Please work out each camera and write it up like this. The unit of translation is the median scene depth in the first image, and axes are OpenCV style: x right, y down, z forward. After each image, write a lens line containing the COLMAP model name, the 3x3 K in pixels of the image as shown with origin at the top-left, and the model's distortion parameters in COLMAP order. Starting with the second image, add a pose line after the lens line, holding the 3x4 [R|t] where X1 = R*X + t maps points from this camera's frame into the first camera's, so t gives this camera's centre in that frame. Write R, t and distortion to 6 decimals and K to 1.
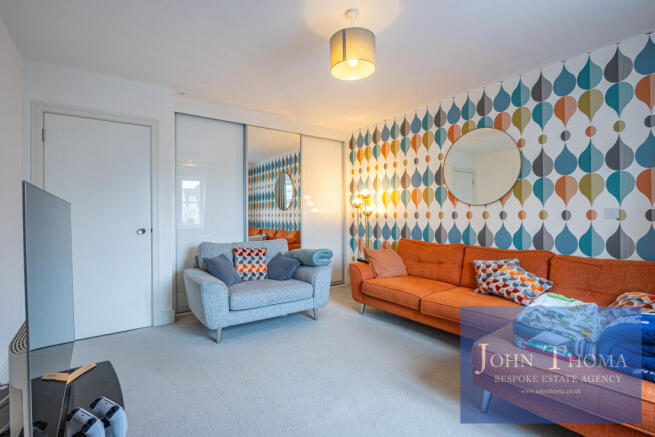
lens RADIAL K [[322.1, 0, 322.8], [0, 322.1, 214.2], [0, 0, 1]] dist [0.000554, 0.000128]
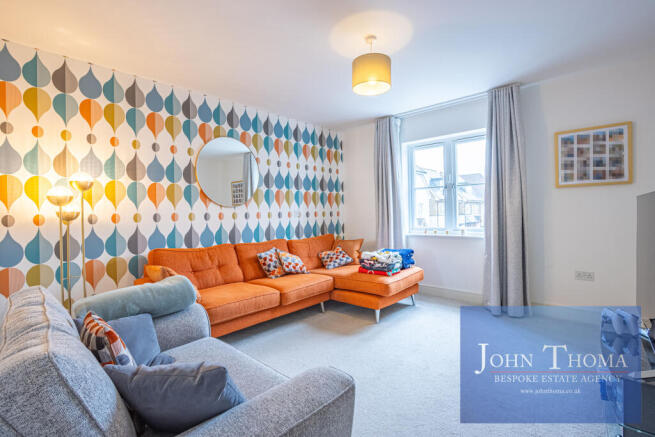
lens RADIAL K [[322.1, 0, 322.8], [0, 322.1, 214.2], [0, 0, 1]] dist [0.000554, 0.000128]
pose [[-0.220216, 0.005524, 0.975435, -0.602681], [0.017113, 0.999852, -0.001799, 0.003750], [-0.975301, 0.016297, -0.220278, 0.857267]]
